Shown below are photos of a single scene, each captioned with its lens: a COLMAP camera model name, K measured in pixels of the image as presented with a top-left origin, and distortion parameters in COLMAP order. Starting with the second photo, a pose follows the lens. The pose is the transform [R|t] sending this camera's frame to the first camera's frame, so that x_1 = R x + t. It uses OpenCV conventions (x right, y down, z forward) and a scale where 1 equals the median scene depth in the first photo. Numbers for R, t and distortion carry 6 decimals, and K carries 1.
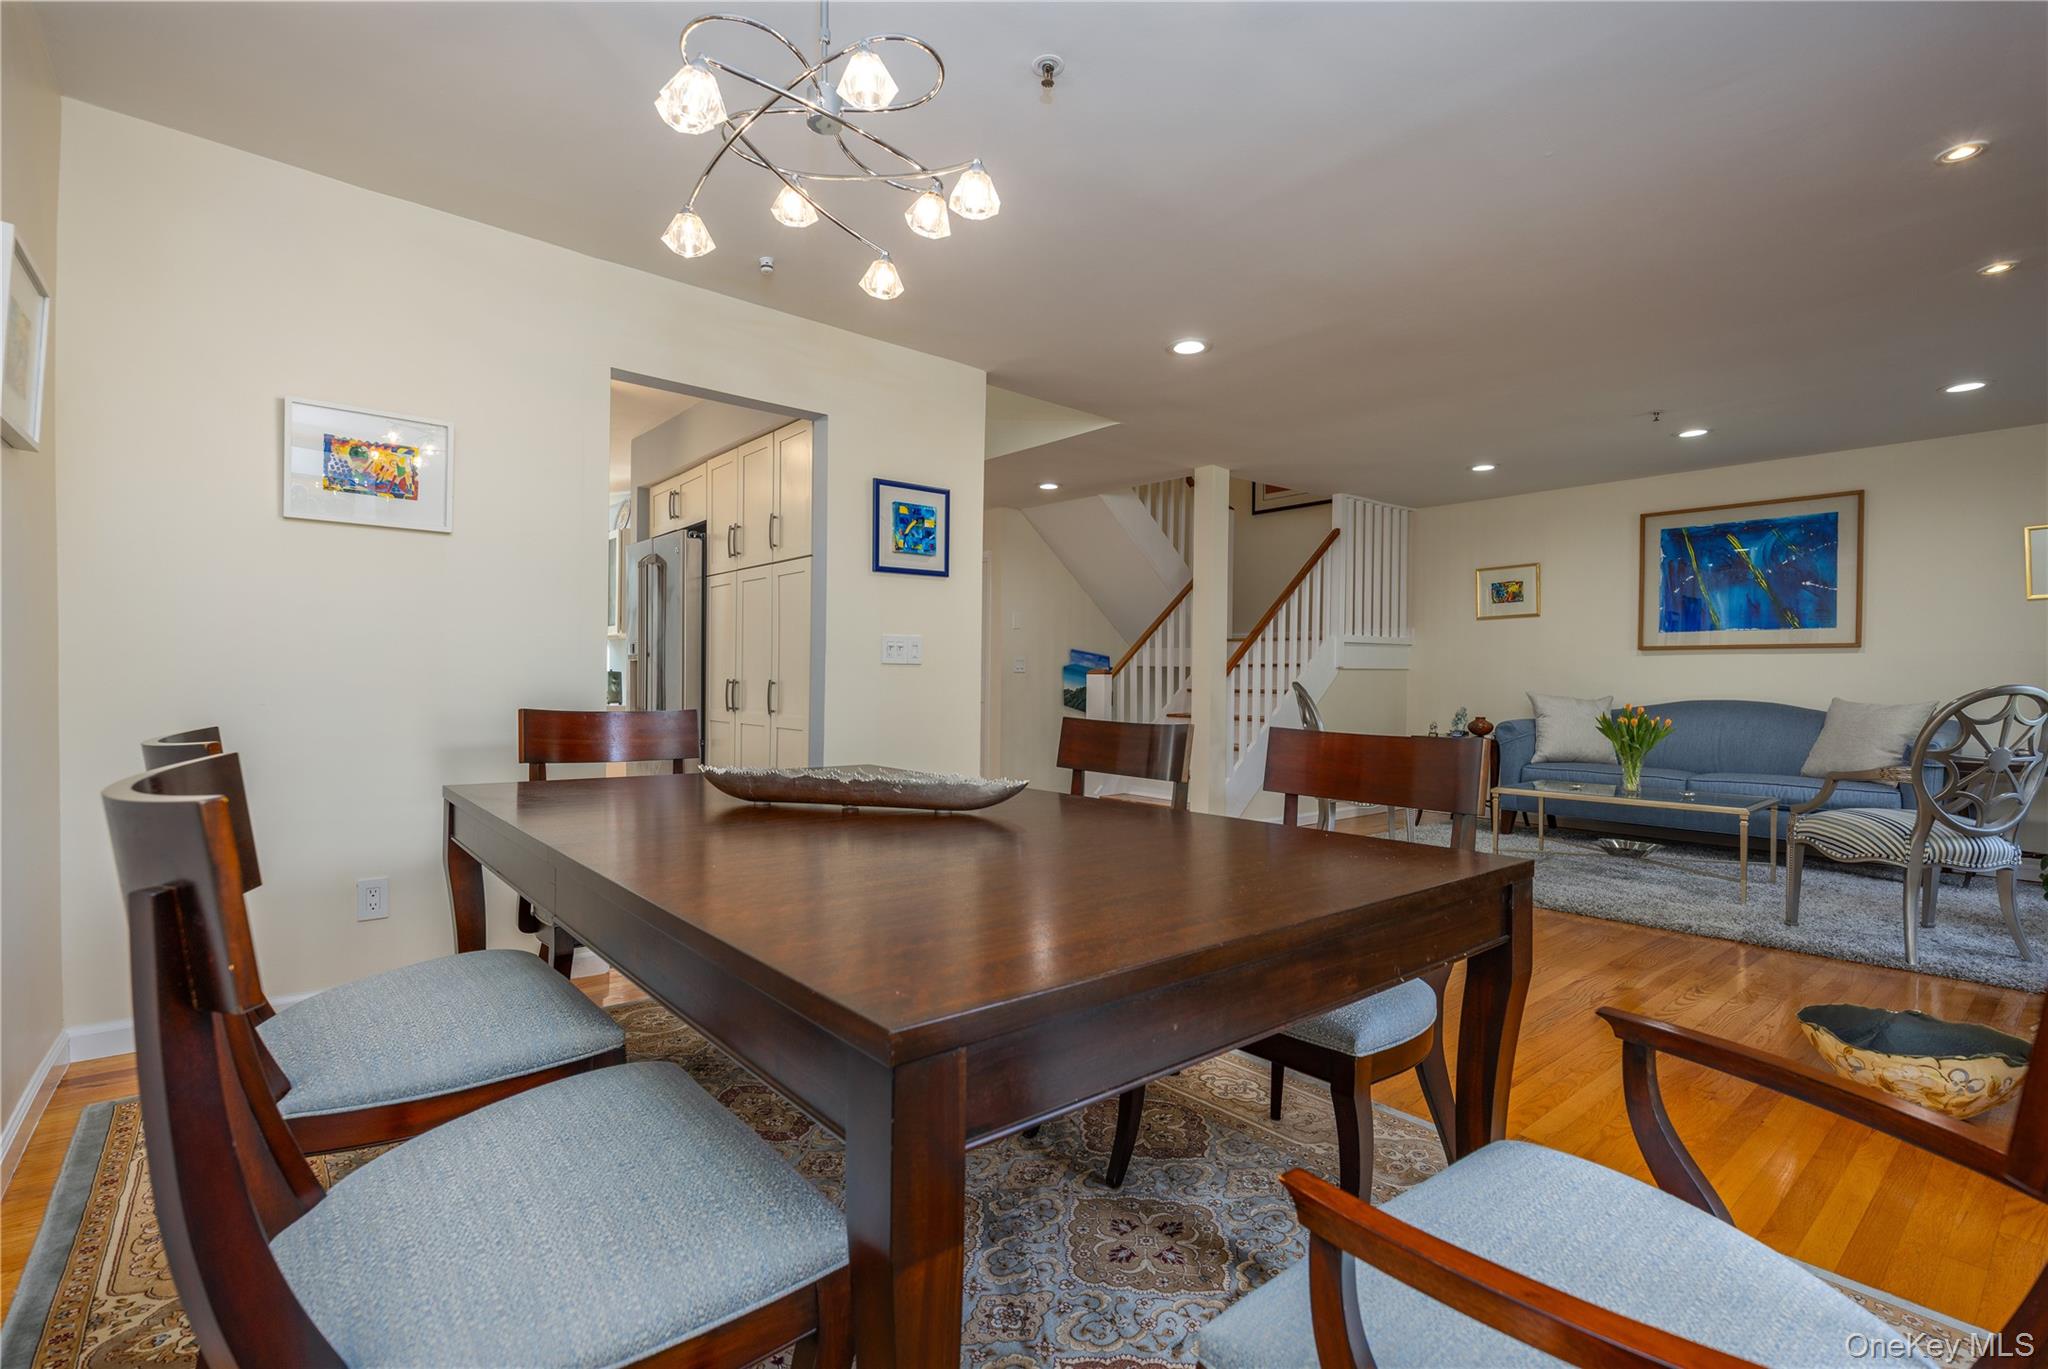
lens RADIAL K [[917.1, 0, 1024.0], [0, 917.1, 684.5], [0, 0, 1]] dist [-0.000115, -0.000297]
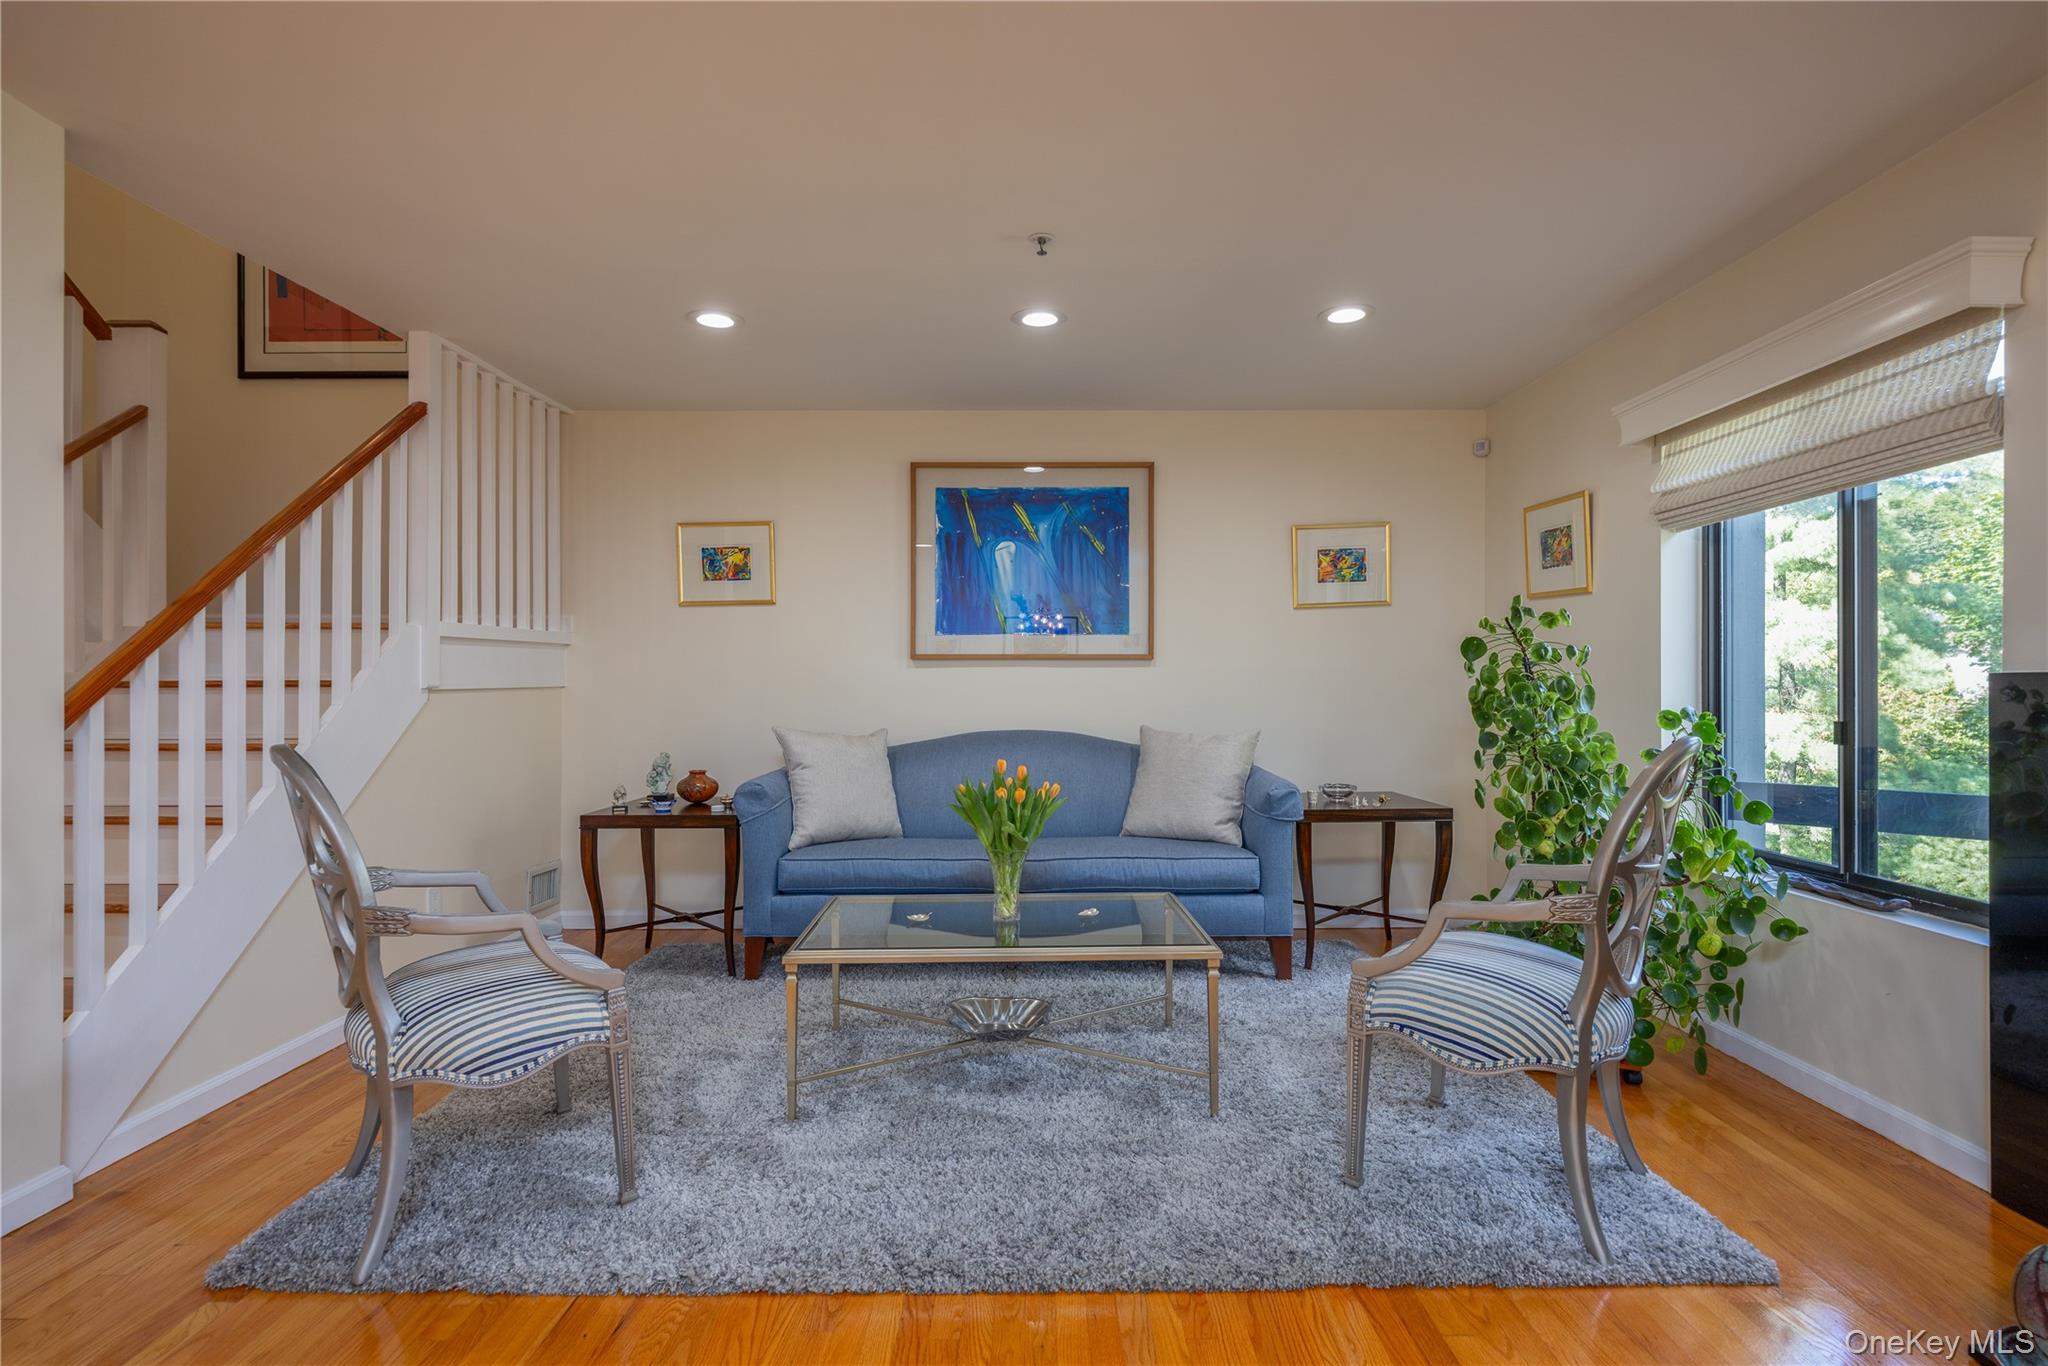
lens RADIAL K [[980.7, 0, 1024.0], [0, 980.7, 683.0], [0, 0, 1]] dist [-0.002878, -0.000483]
pose [[0.646193, -0.007513, 0.763137, 0.167369], [0.012107, 0.999927, -0.000407, -0.018891], [-0.763078, 0.009502, 0.646236, 0.468633]]
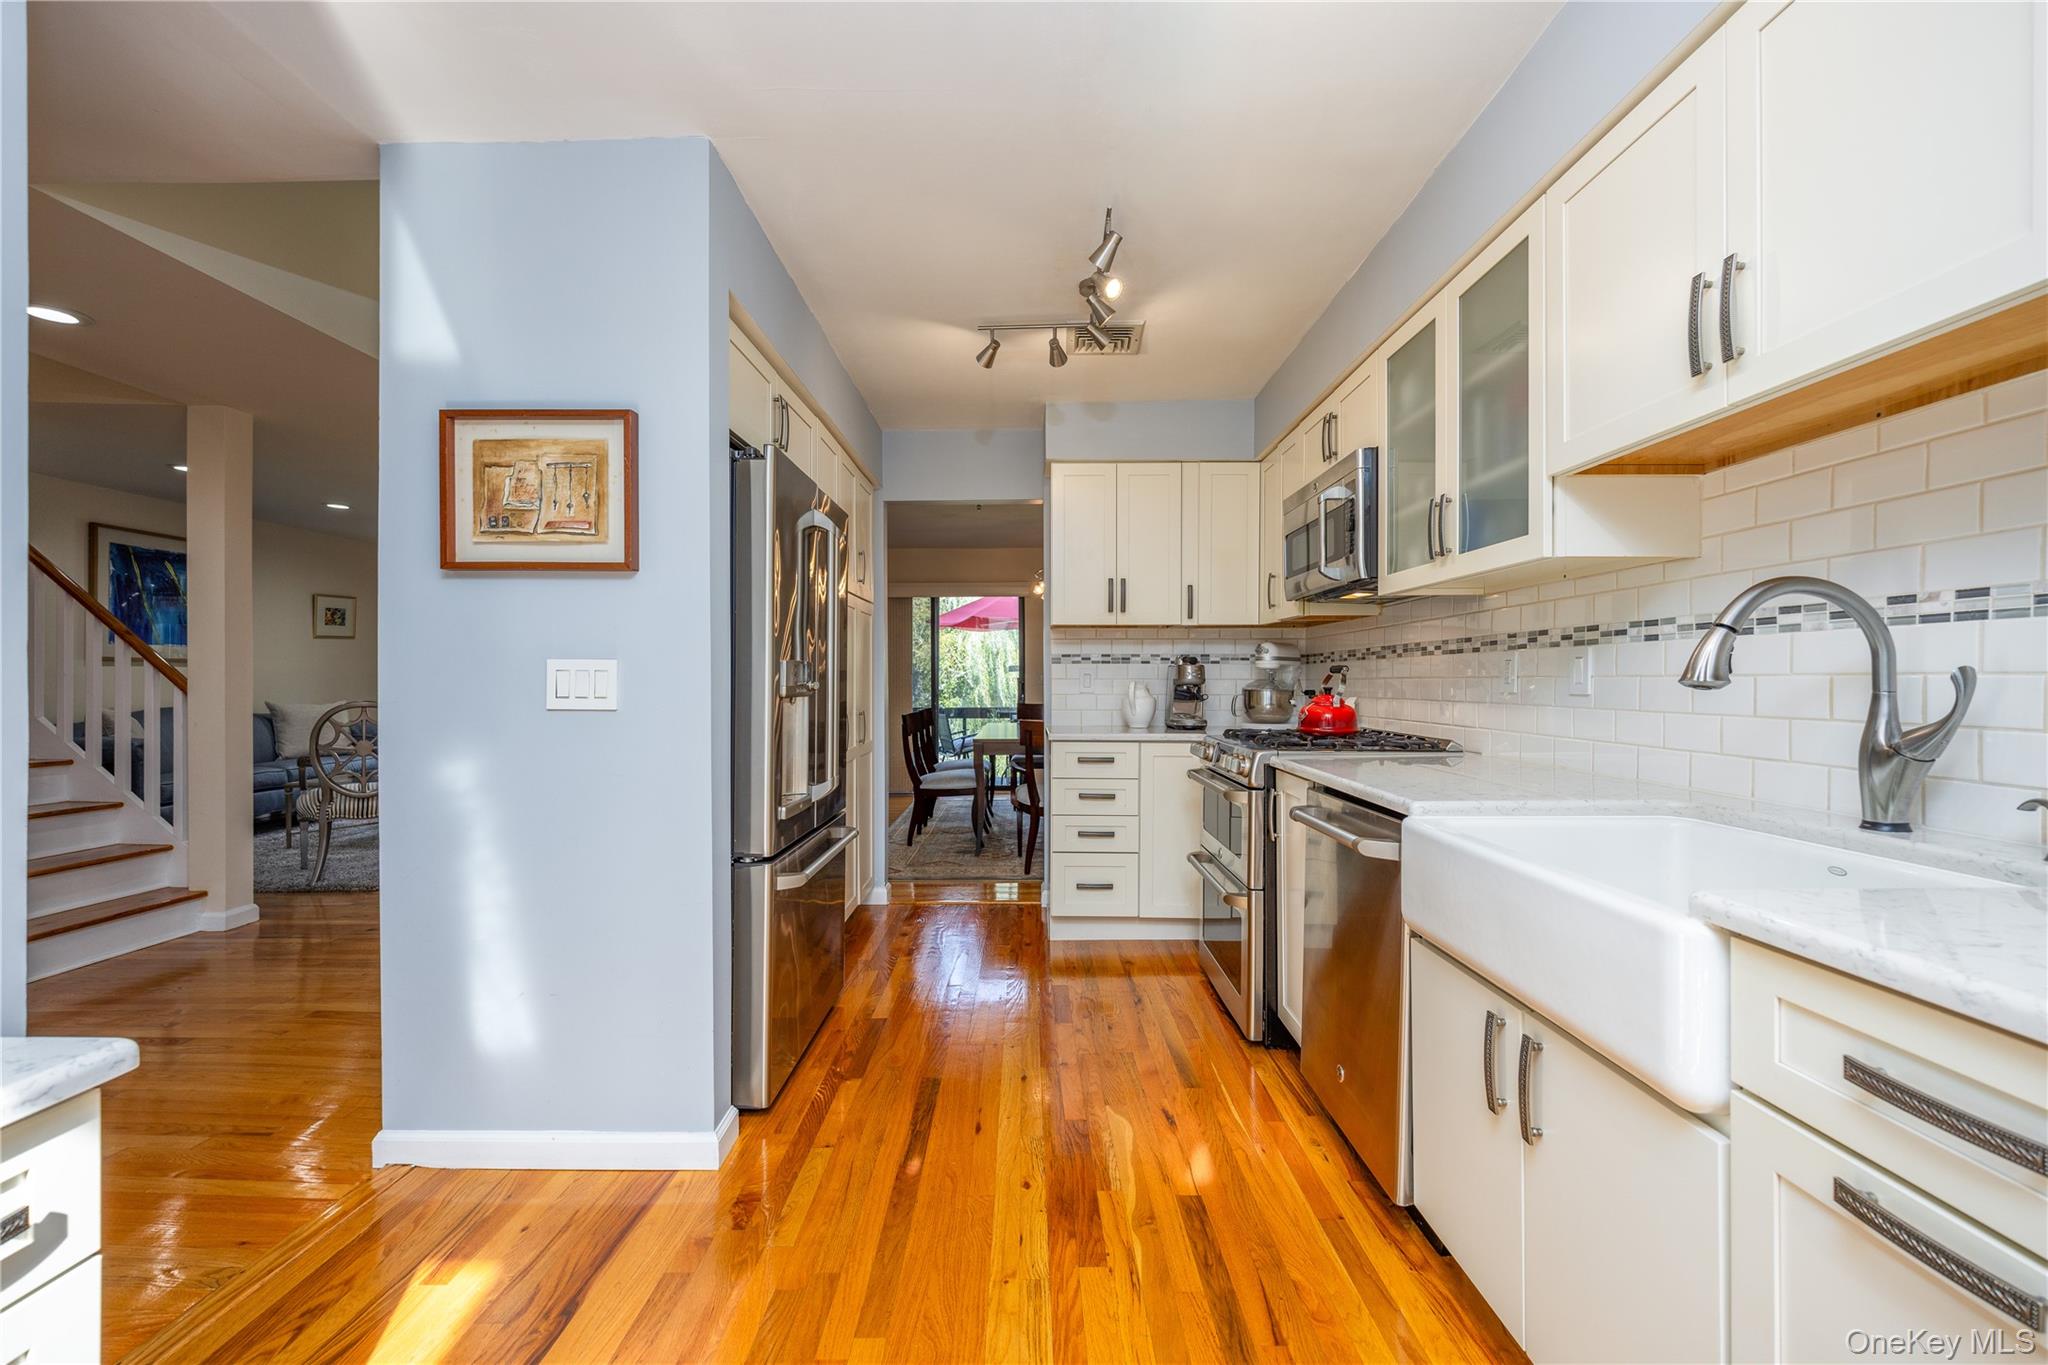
lens RADIAL K [[904.0, 0, 1024.0], [0, 904.0, 682.5], [0, 0, 1]] dist [-0.000111, -0.000039]
pose [[-0.759717, -0.013158, 0.650121, -0.734721], [-0.005181, 0.999886, 0.014182, -0.032674], [-0.650233, 0.007406, -0.759699, 1.107566]]
